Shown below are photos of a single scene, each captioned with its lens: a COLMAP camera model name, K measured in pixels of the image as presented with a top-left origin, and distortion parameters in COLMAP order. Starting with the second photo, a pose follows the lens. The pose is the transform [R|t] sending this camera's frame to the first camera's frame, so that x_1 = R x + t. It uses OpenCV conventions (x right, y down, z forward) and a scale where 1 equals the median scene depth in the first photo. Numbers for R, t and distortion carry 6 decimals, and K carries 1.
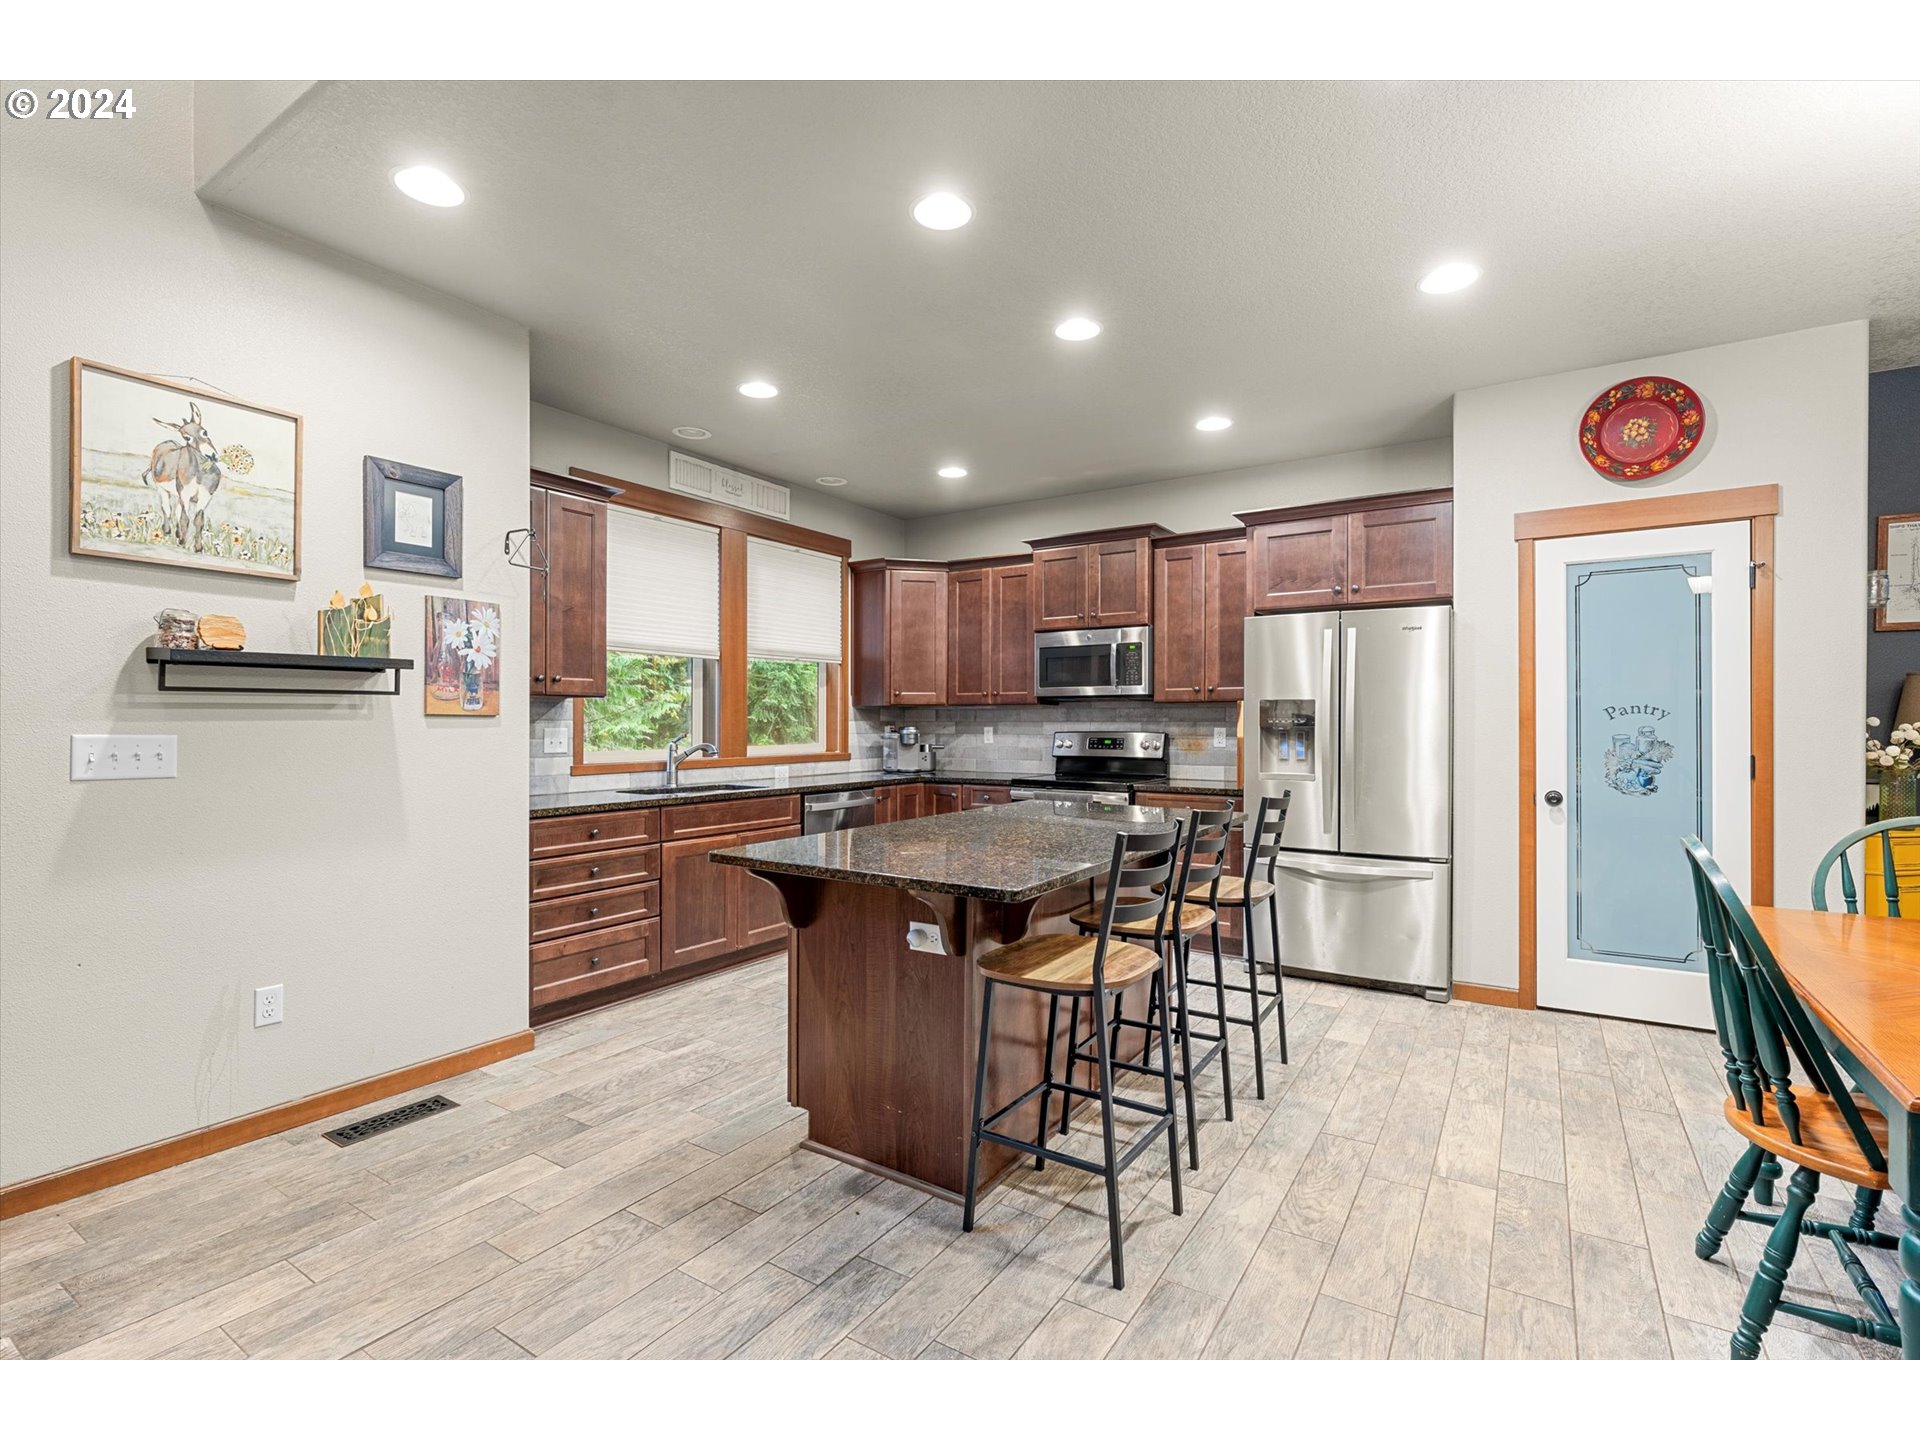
lens RADIAL K [[895.1, 0, 964.1], [0, 895.1, 721.8], [0, 0, 1]] dist [-0.009111, 0.001149]
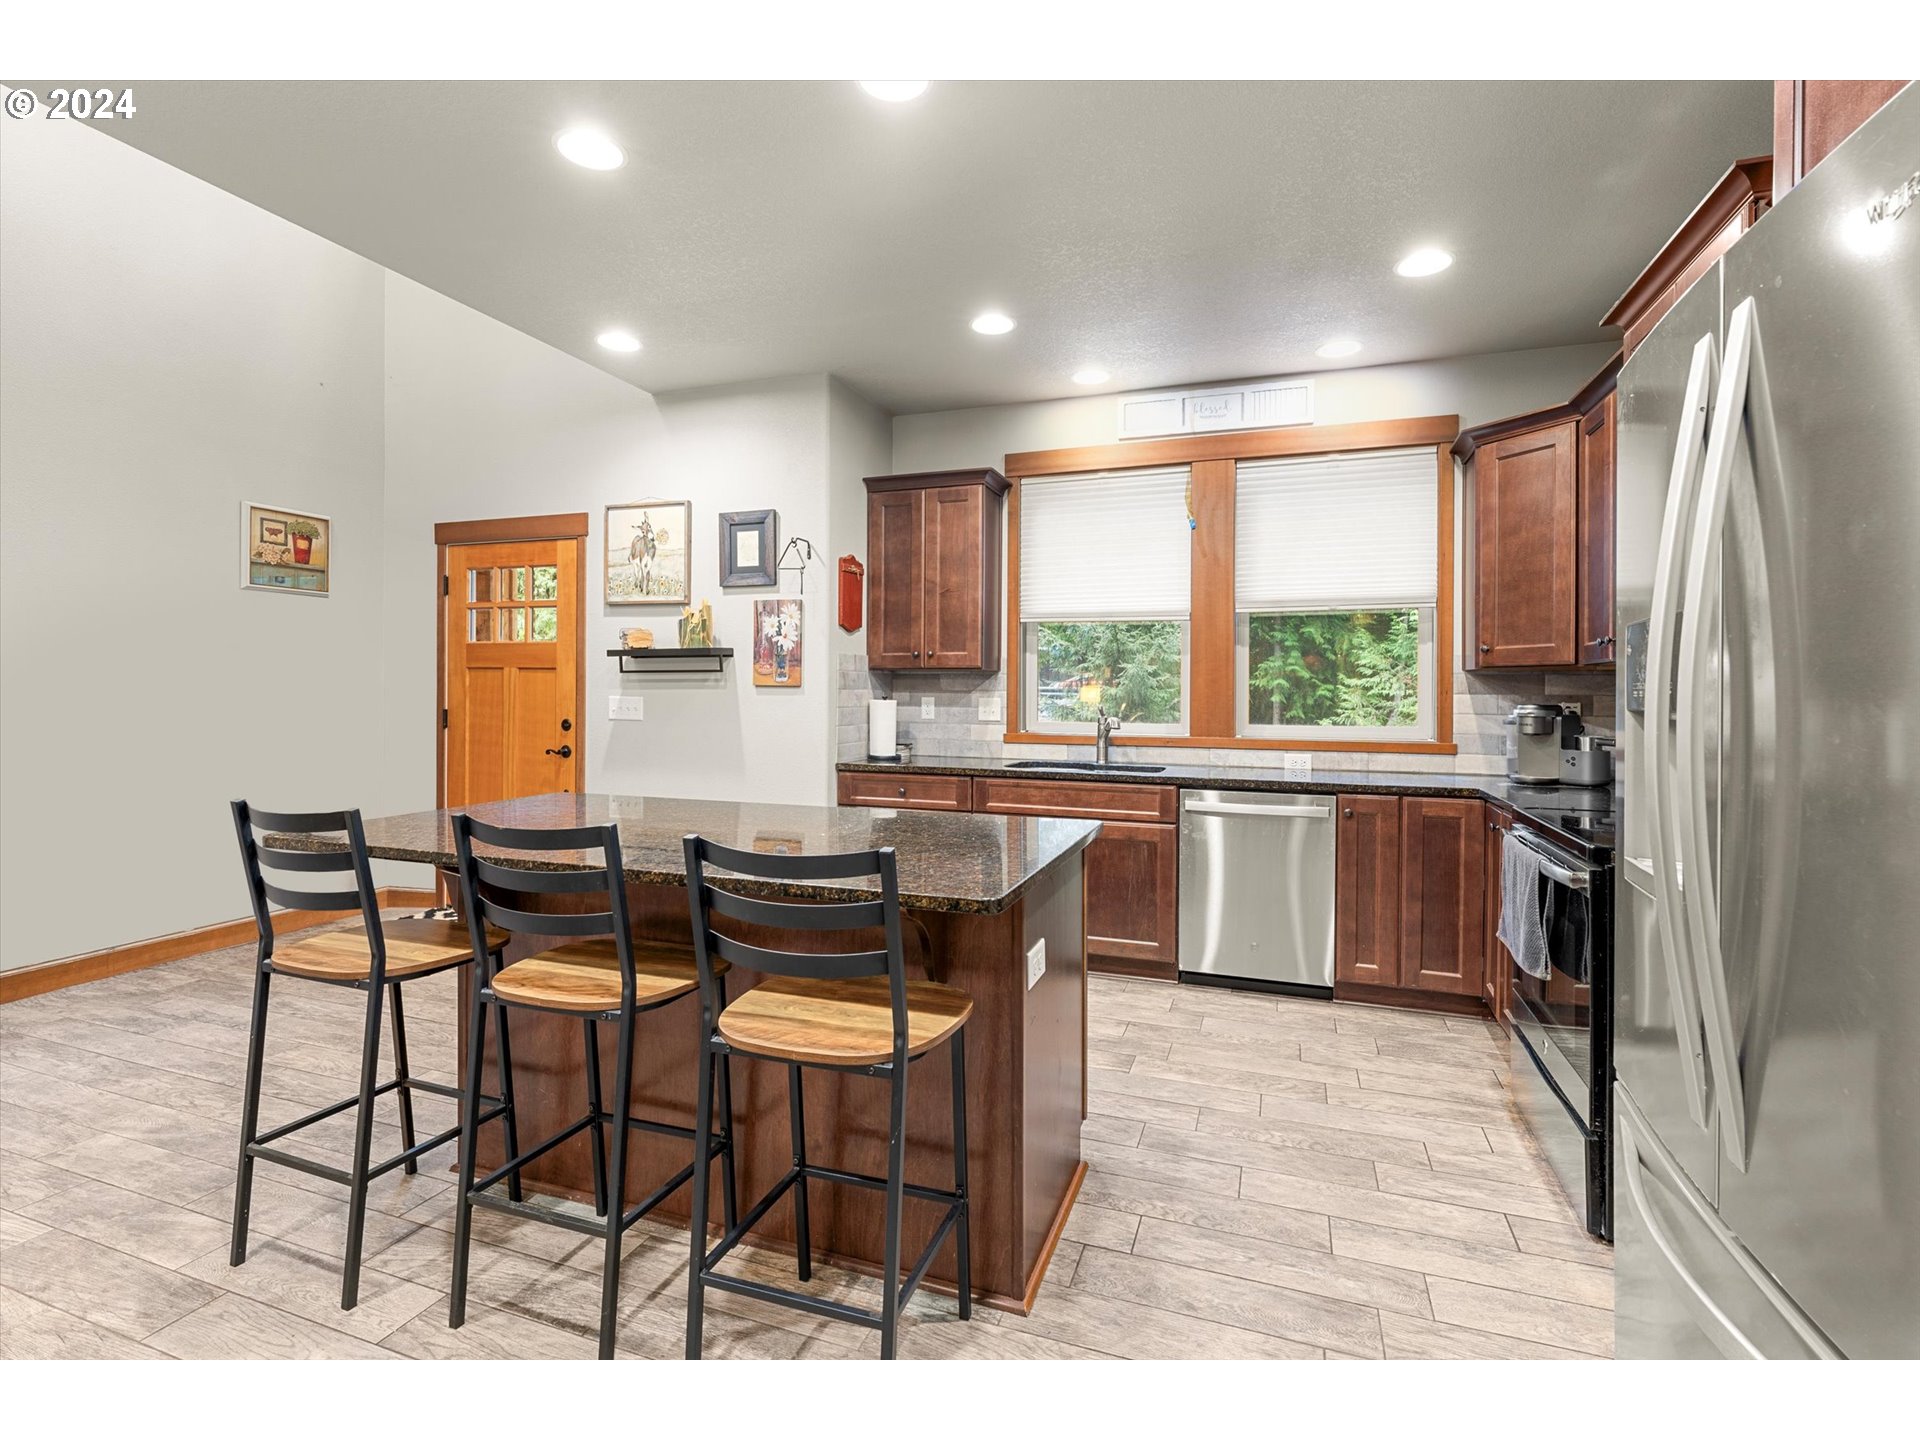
lens RADIAL K [[895.1, 0, 956.1], [0, 895.1, 685.7], [0, 0, 1]] dist [-0.009111, 0.001149]
pose [[0.221576, -0.008057, -0.975110, 0.826779], [-0.007562, 0.999922, -0.009981, 0.004094], [0.975114, 0.009585, 0.221498, 0.978992]]
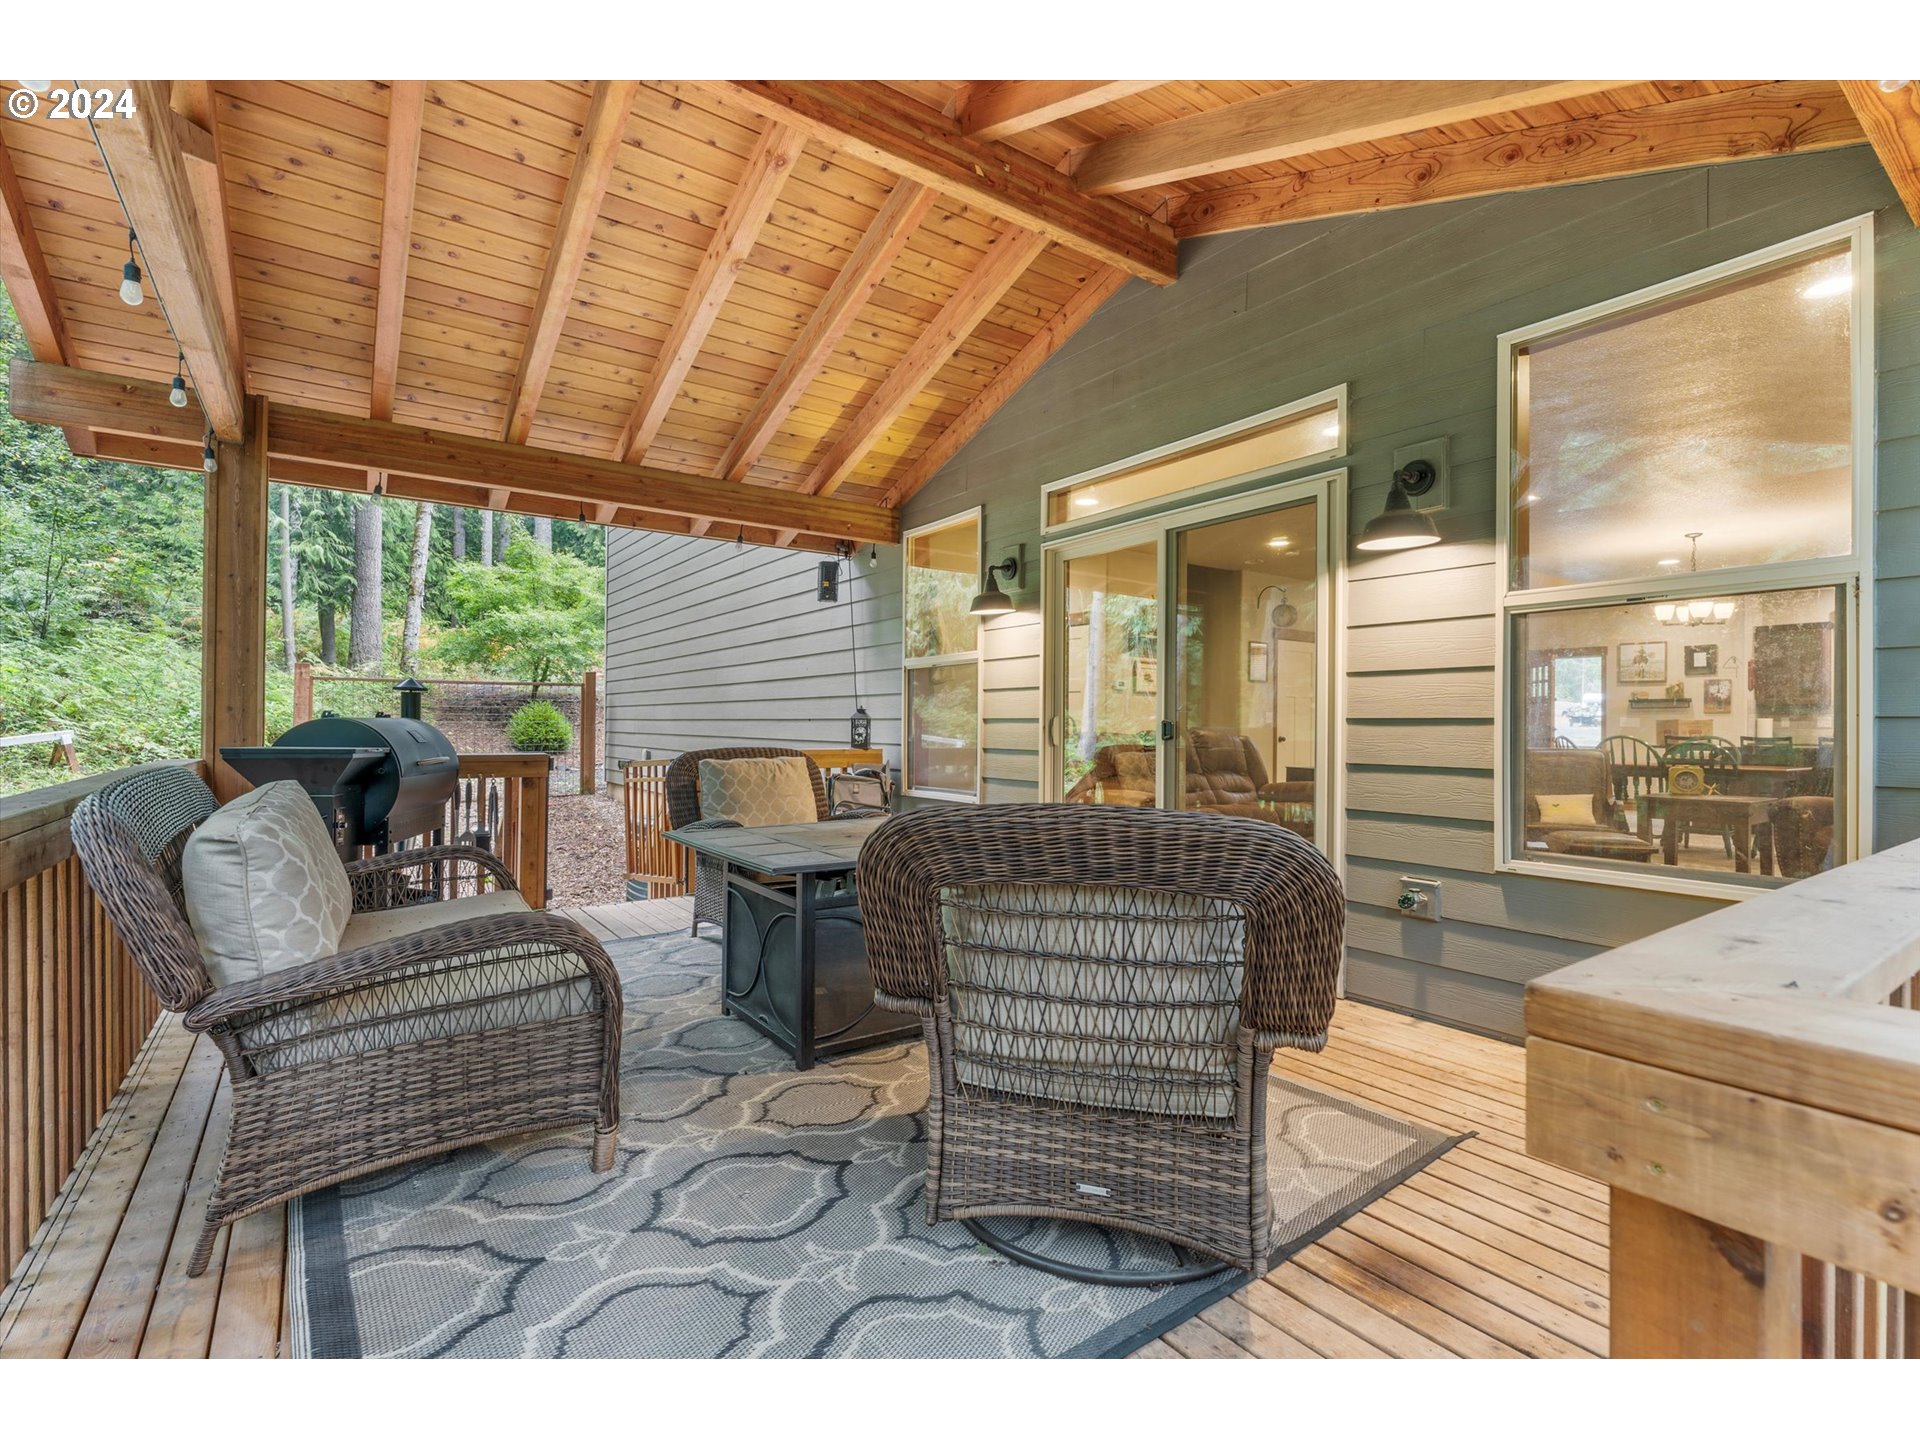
lens RADIAL K [[895.1, 0, 957.2], [0, 895.1, 720.2], [0, 0, 1]] dist [-0.009111, 0.001149]
pose [[-0.363551, -0.006770, -0.931550, 3.774084], [-0.002109, 0.999977, -0.006444, 0.050268], [0.931572, -0.000378, -0.363557, -0.497268]]
